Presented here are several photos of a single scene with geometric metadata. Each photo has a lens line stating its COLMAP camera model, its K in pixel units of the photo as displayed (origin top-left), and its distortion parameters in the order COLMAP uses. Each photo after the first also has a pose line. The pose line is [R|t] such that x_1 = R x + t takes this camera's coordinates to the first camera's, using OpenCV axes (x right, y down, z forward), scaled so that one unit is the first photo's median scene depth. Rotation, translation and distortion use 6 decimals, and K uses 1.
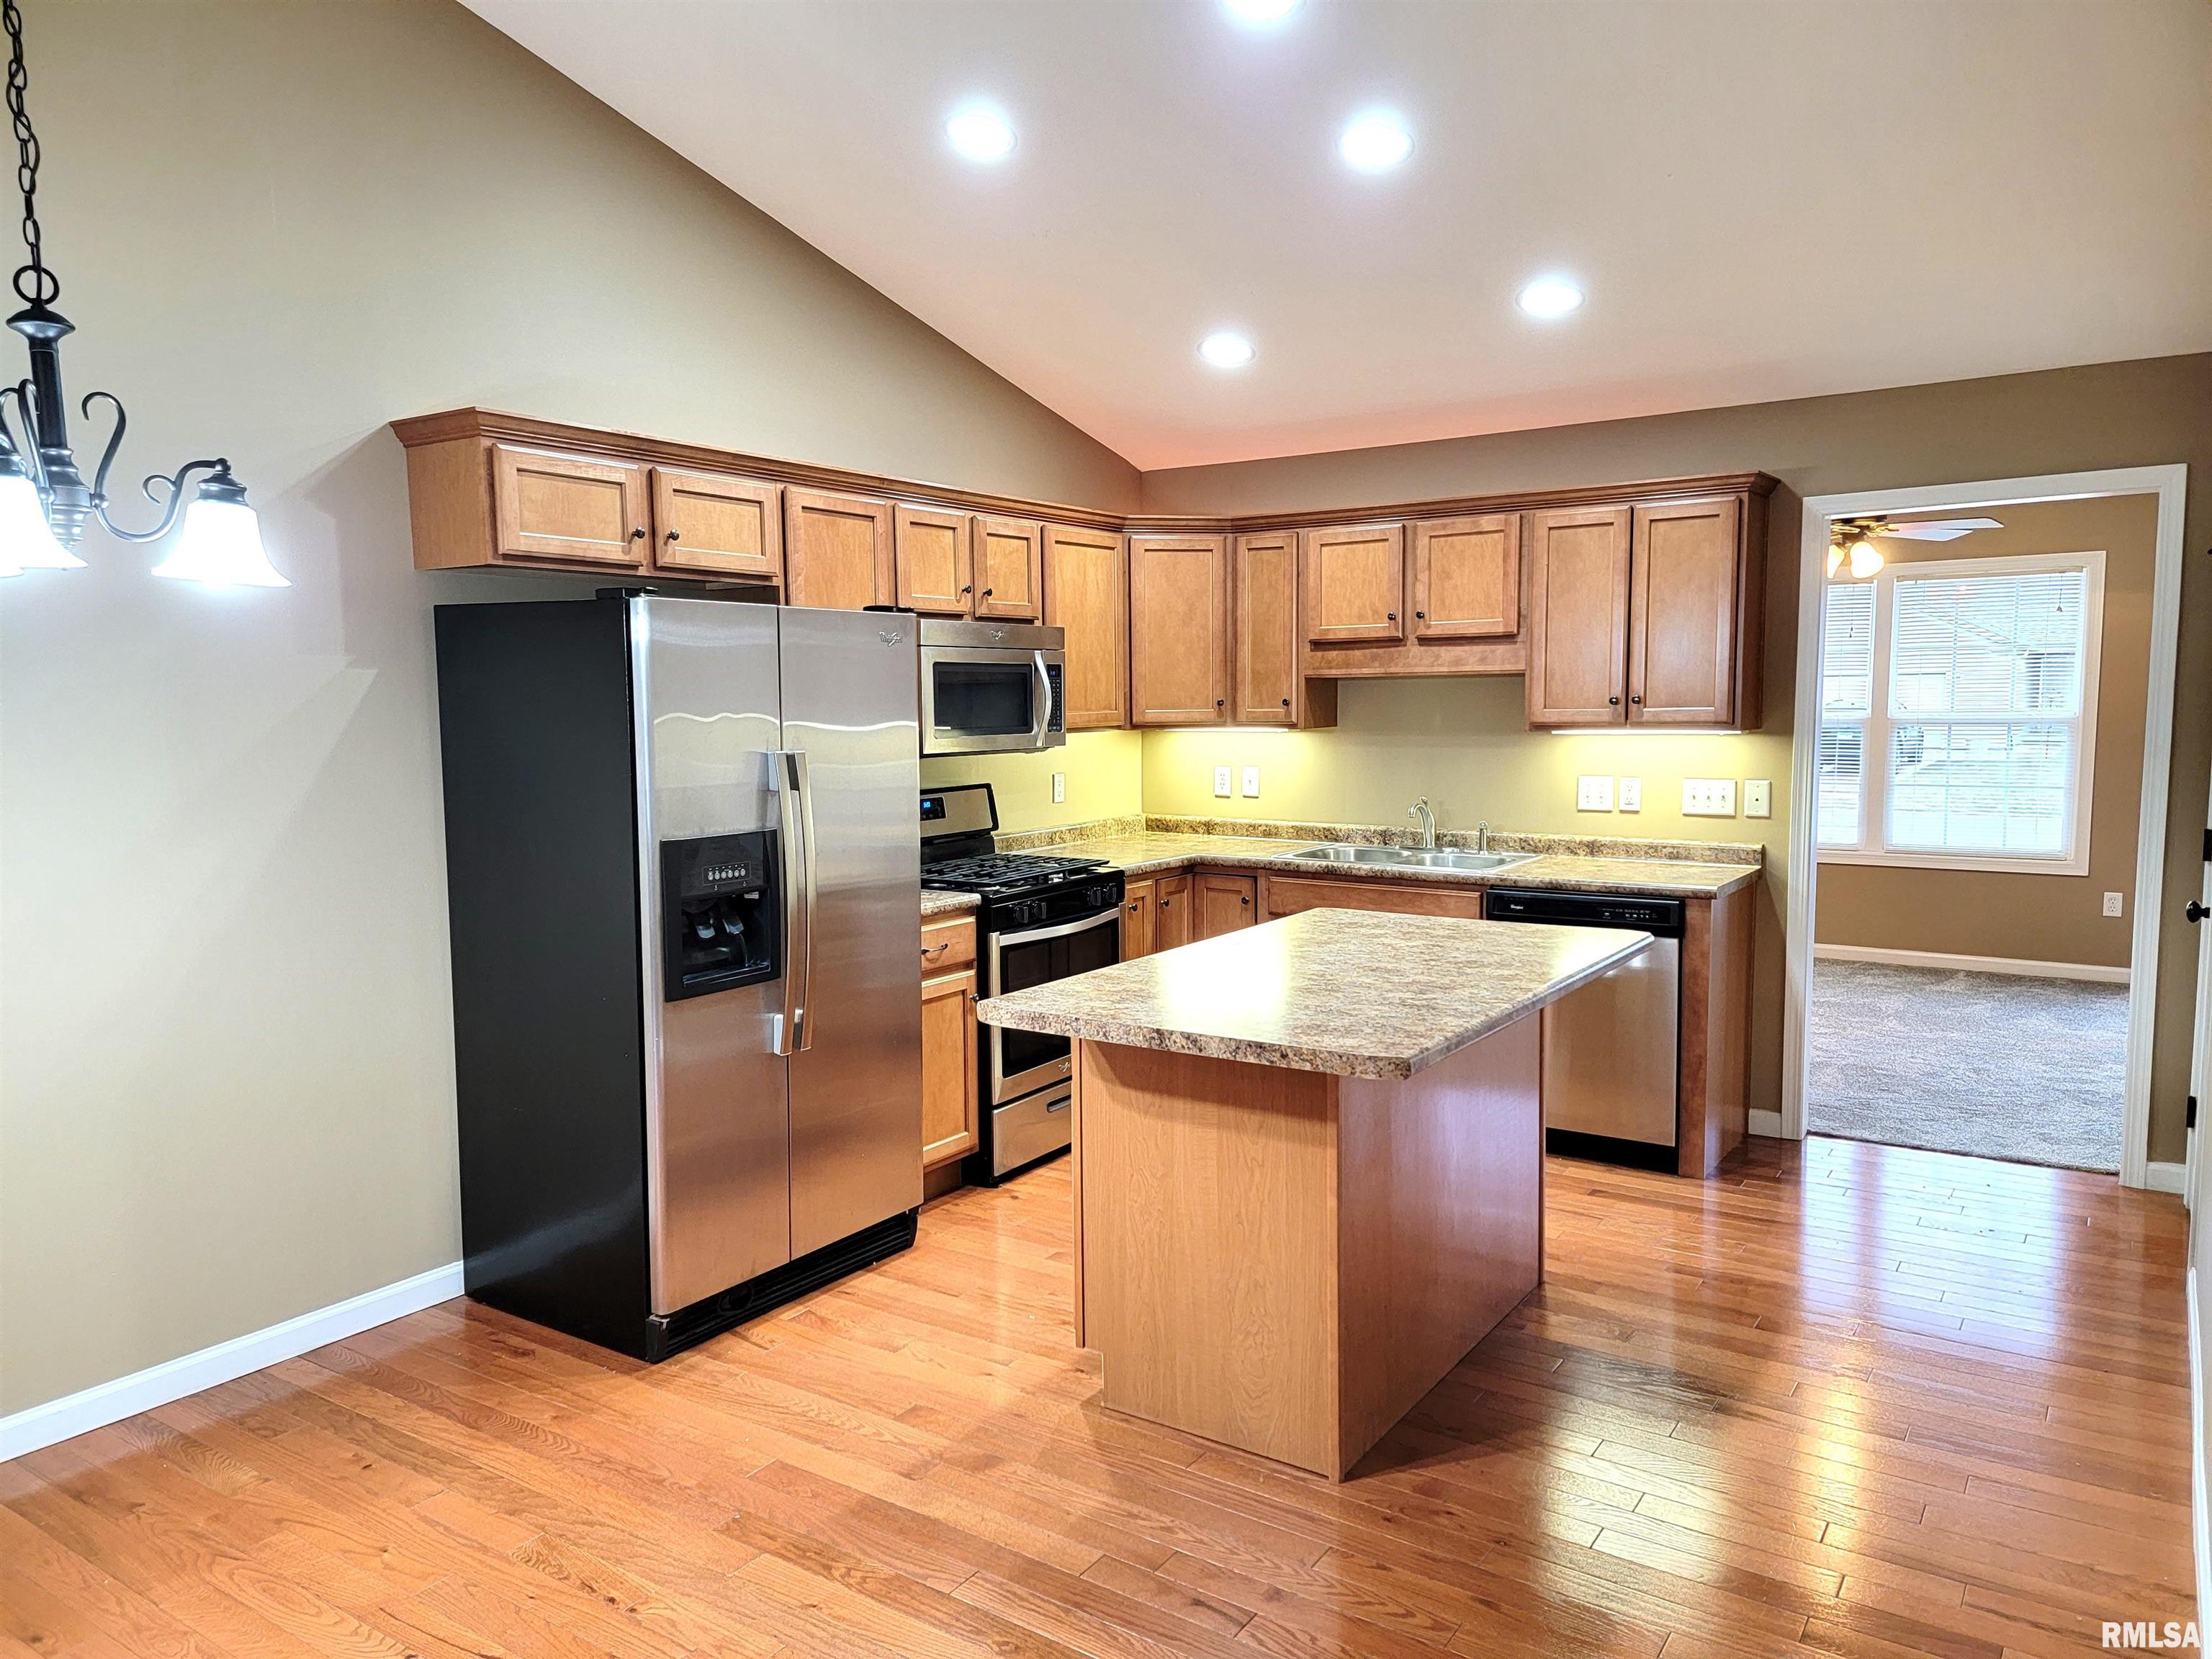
lens RADIAL K [[1535.2, 0, 1106.0], [0, 1535.2, 829.5], [0, 0, 1]] dist [0.098251, -0.084916]
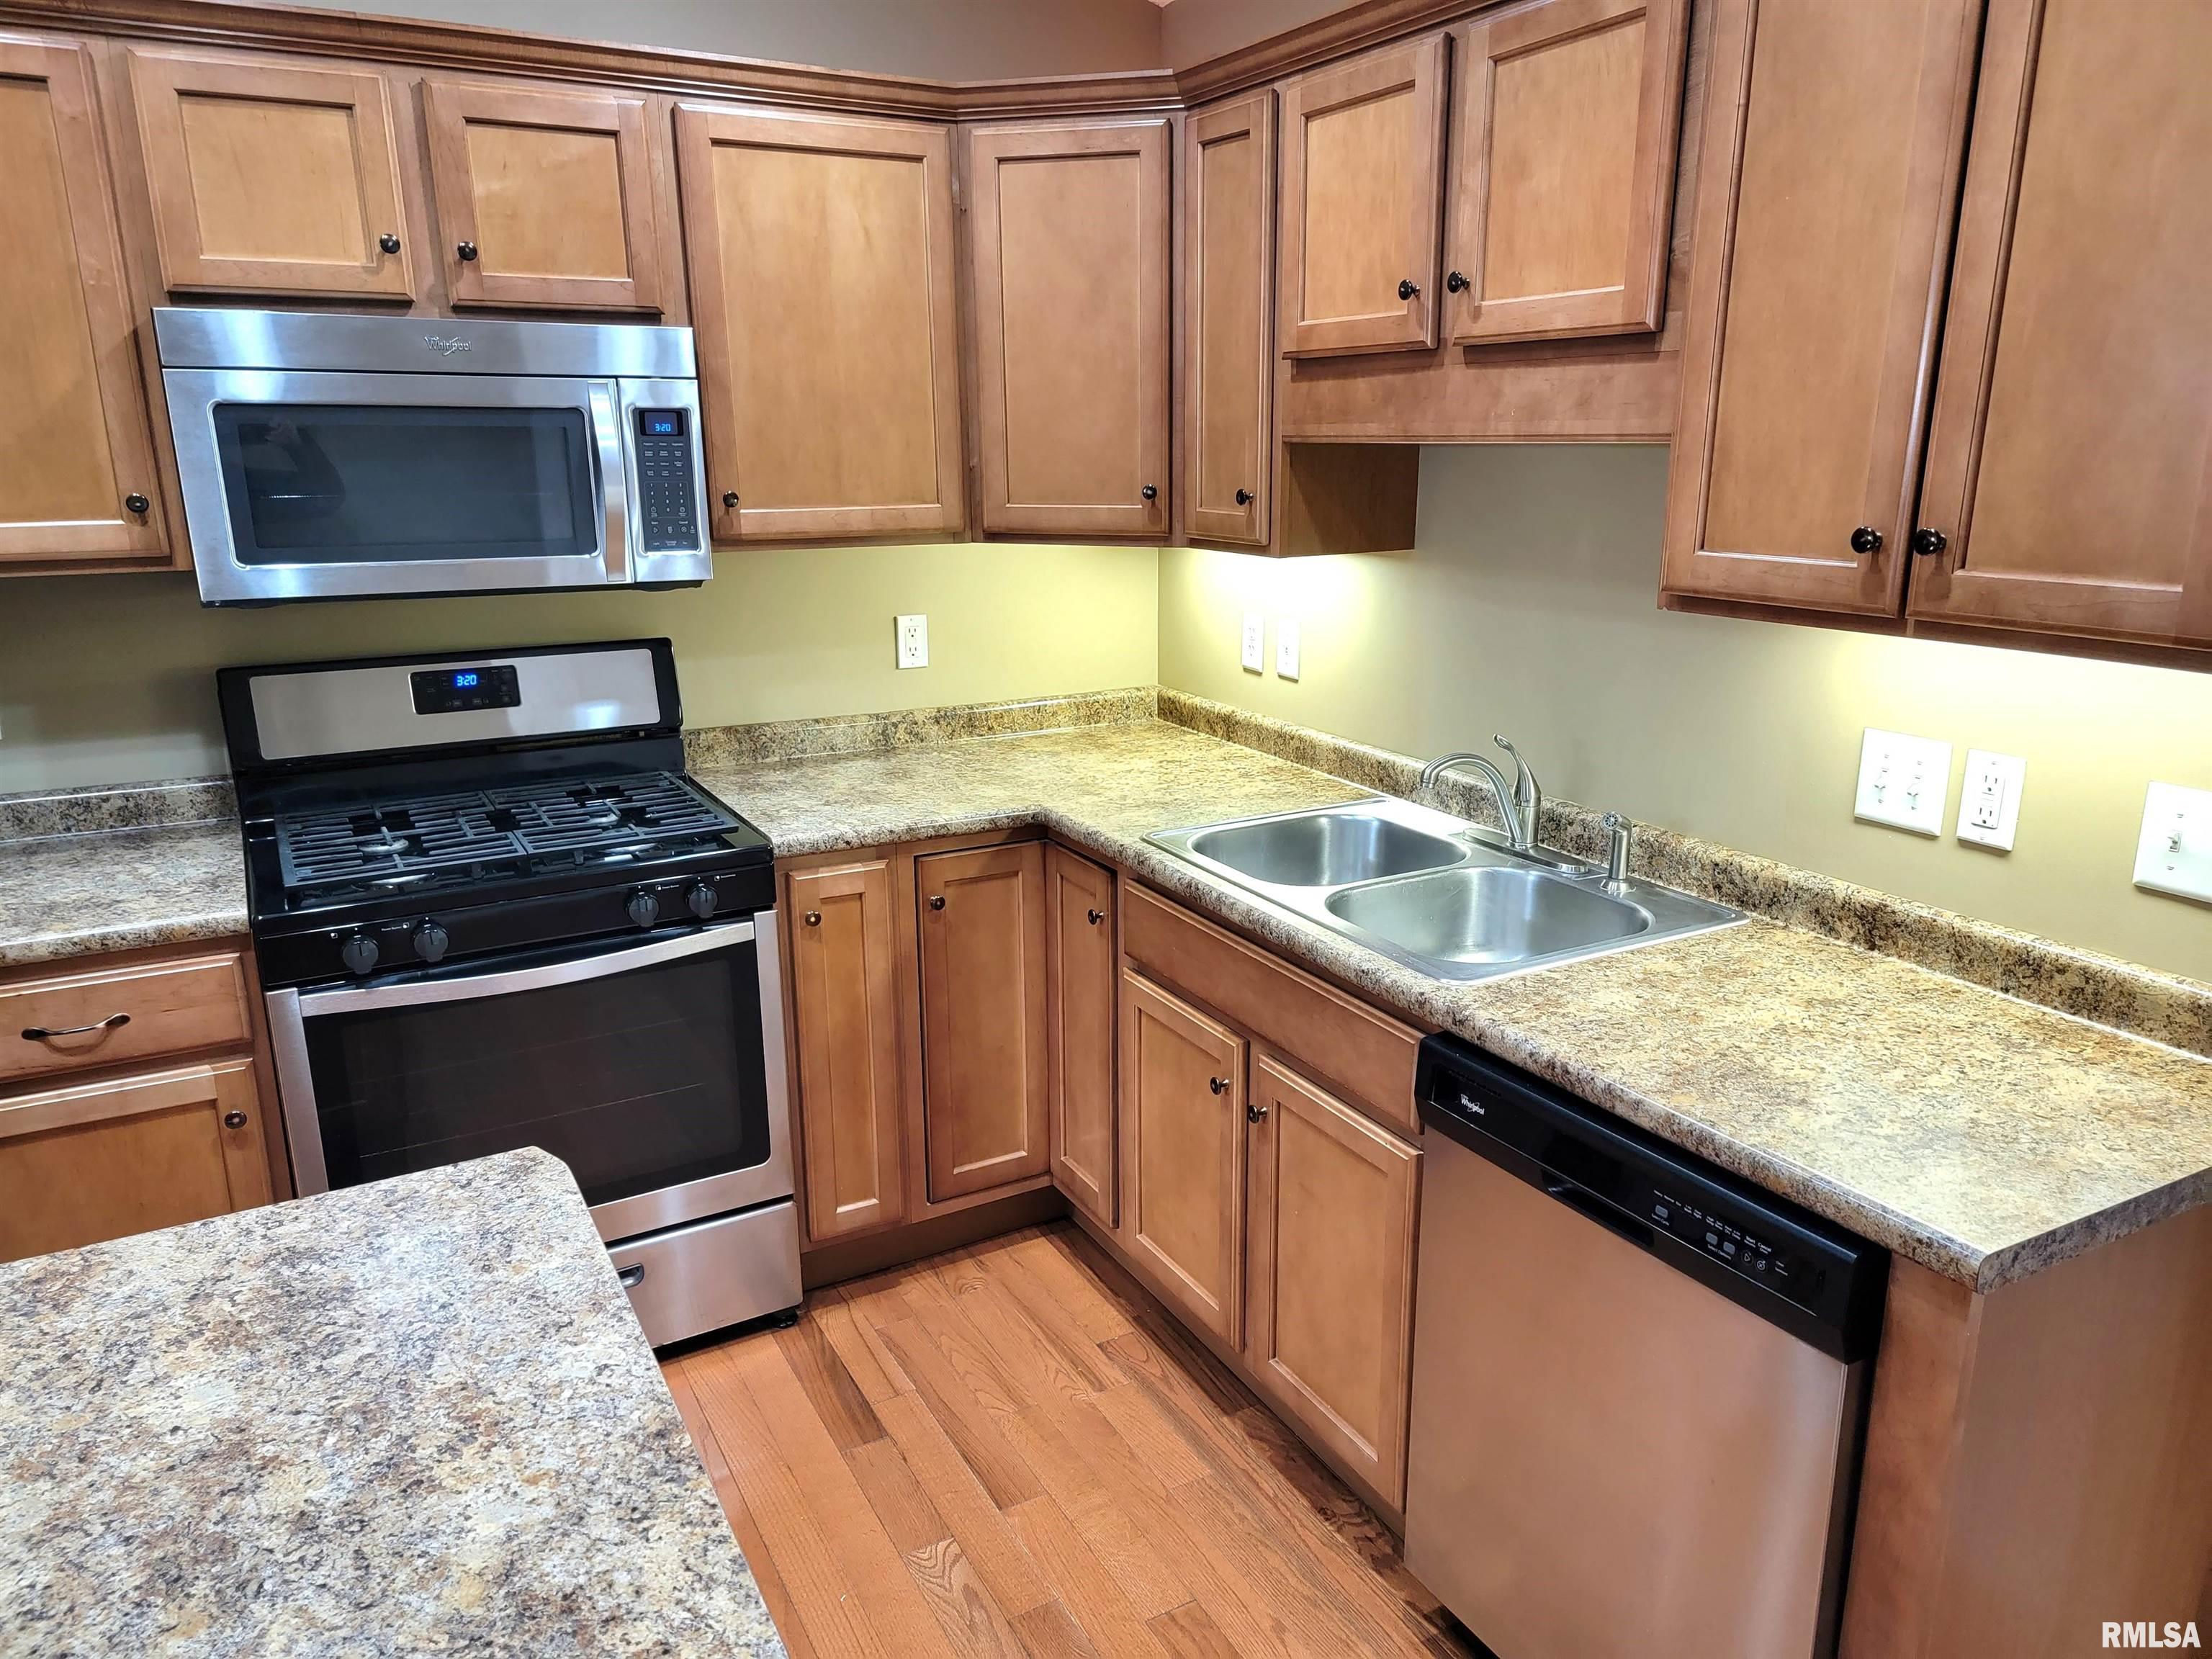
lens RADIAL K [[1533.5, 0, 1144.9], [0, 1533.5, 837.5], [0, 0, 1]] dist [0.037819, -0.003493]
pose [[0.891792, 0.124808, -0.434890, 0.327512], [-0.046721, 0.981464, 0.185862, -0.072347], [0.450026, -0.145432, 0.881094, 0.617365]]
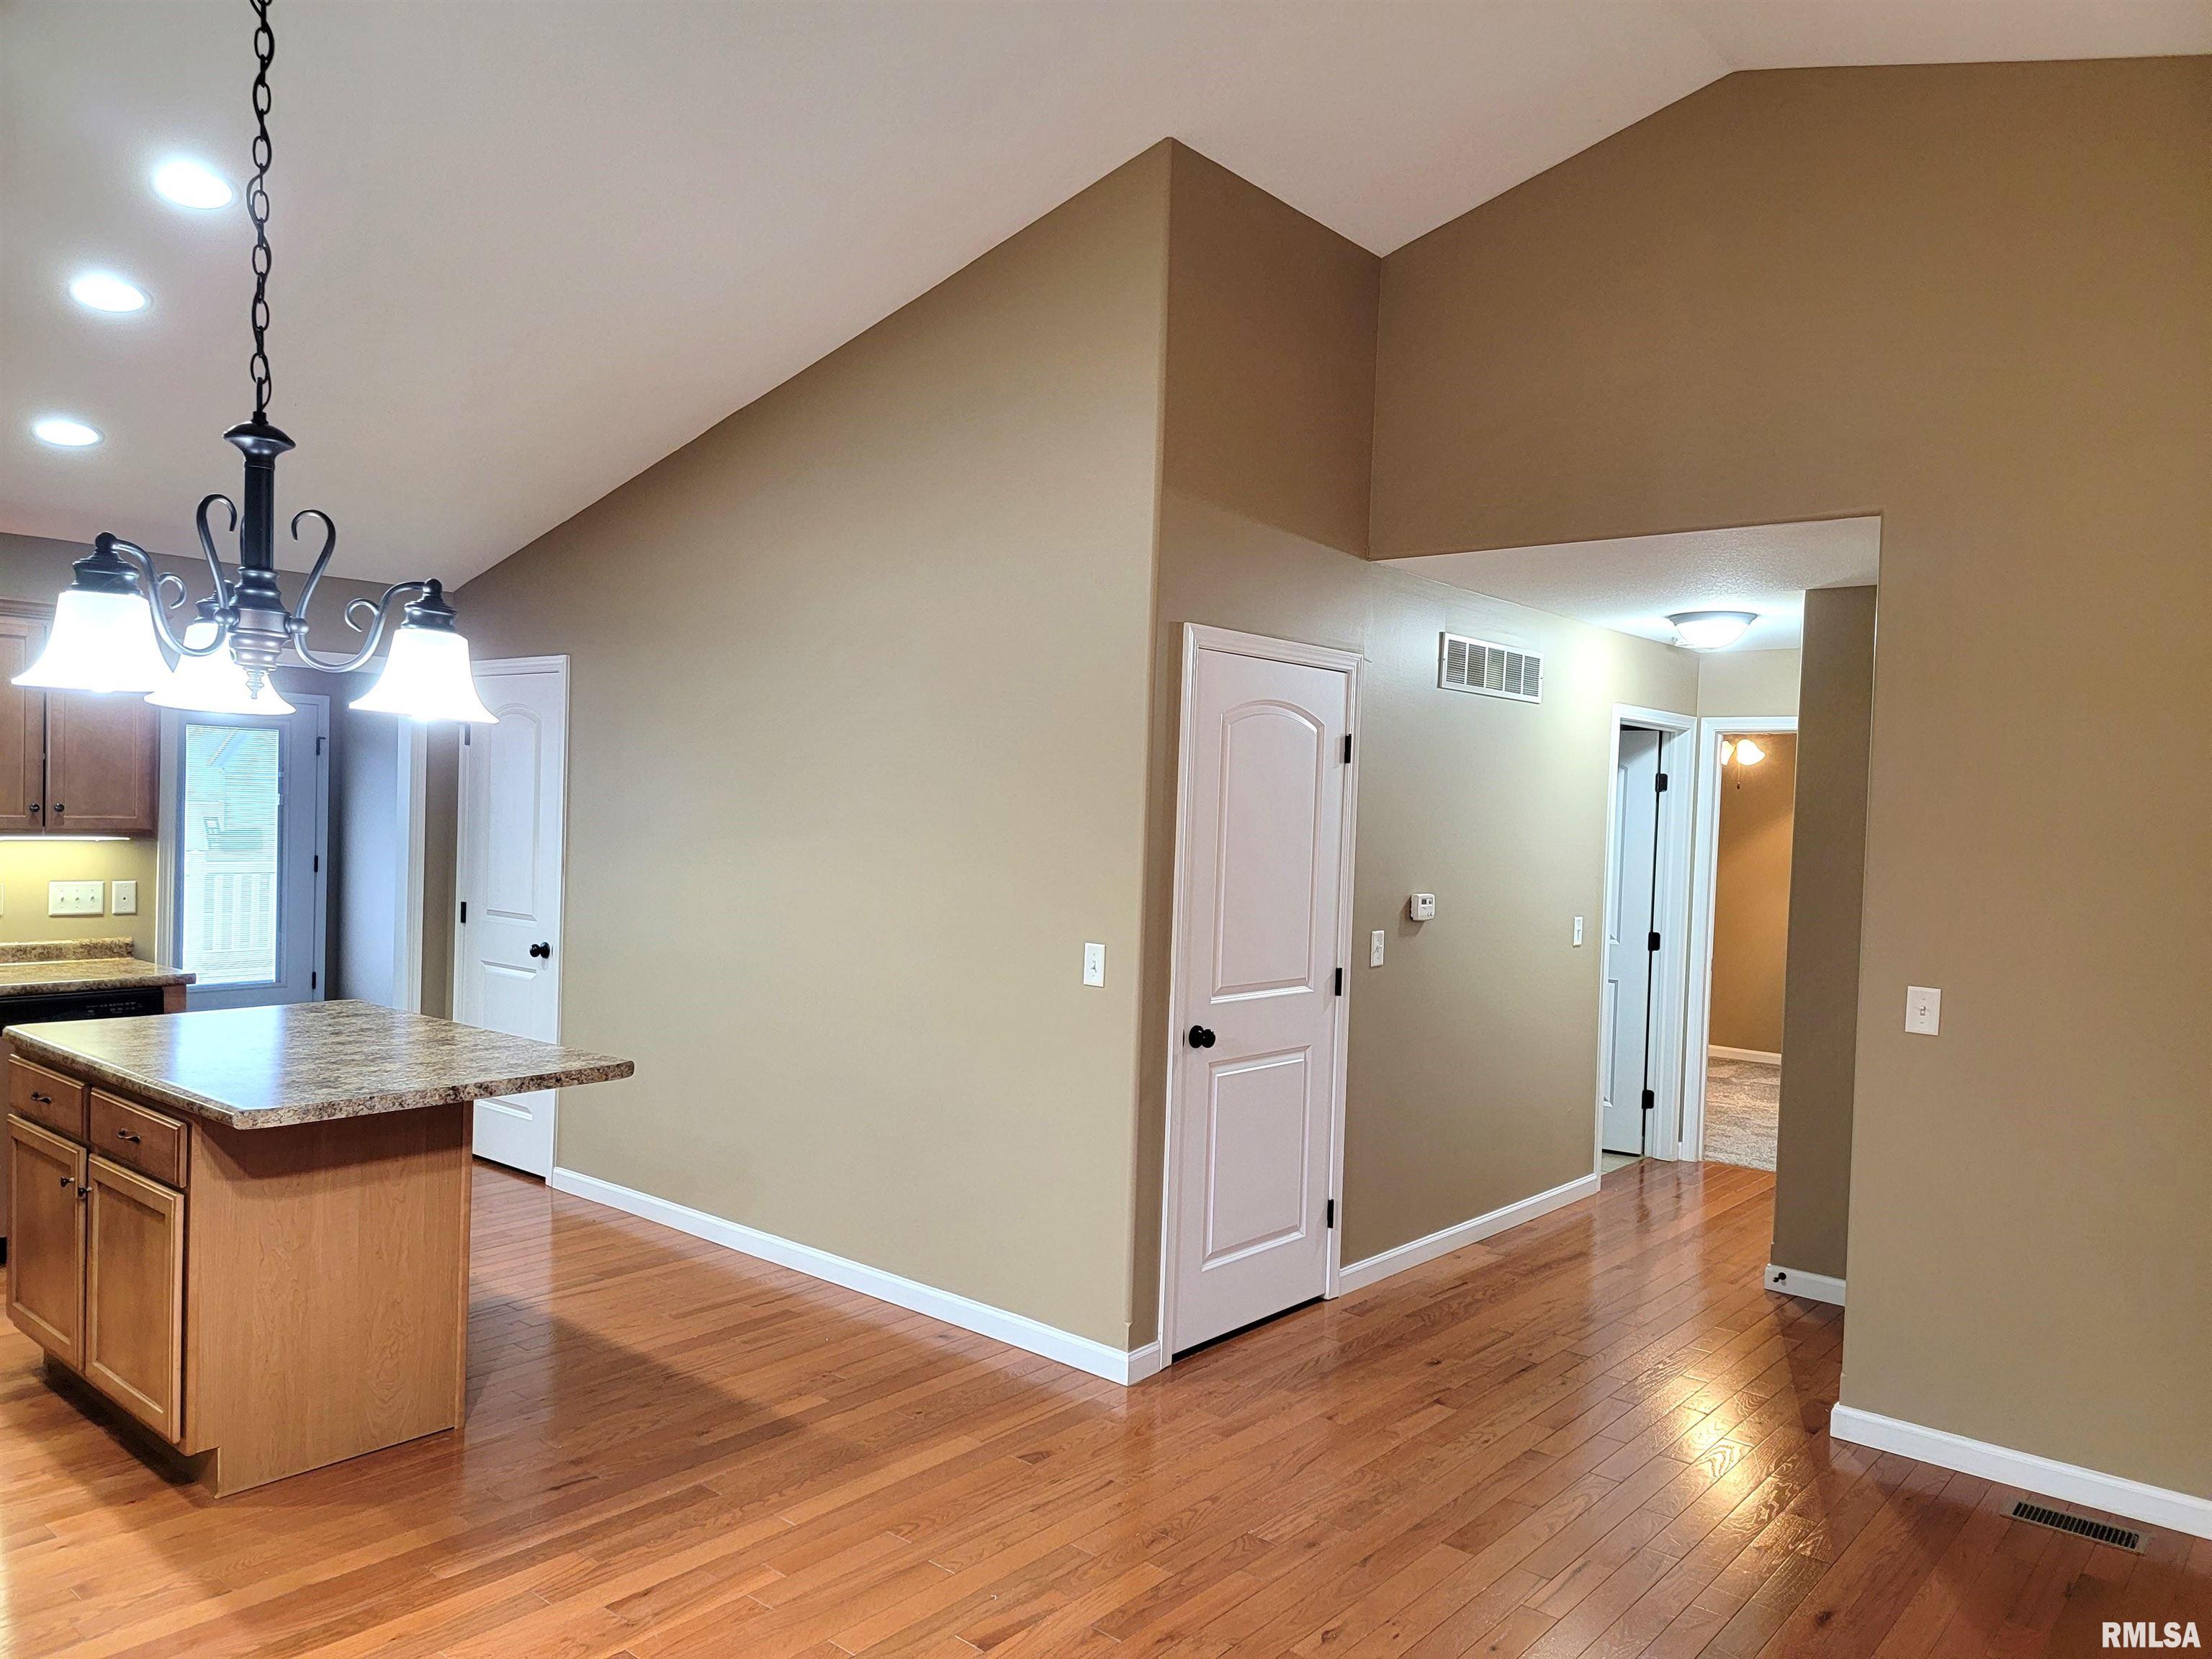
lens RADIAL K [[1535.2, 0, 1106.0], [0, 1535.2, 829.5], [0, 0, 1]] dist [0.098251, -0.084916]
pose [[0.124290, -0.003260, 0.992241, -0.600095], [0.057815, 0.998319, -0.003962, -0.022592], [-0.990560, 0.057858, 0.124270, 0.156483]]
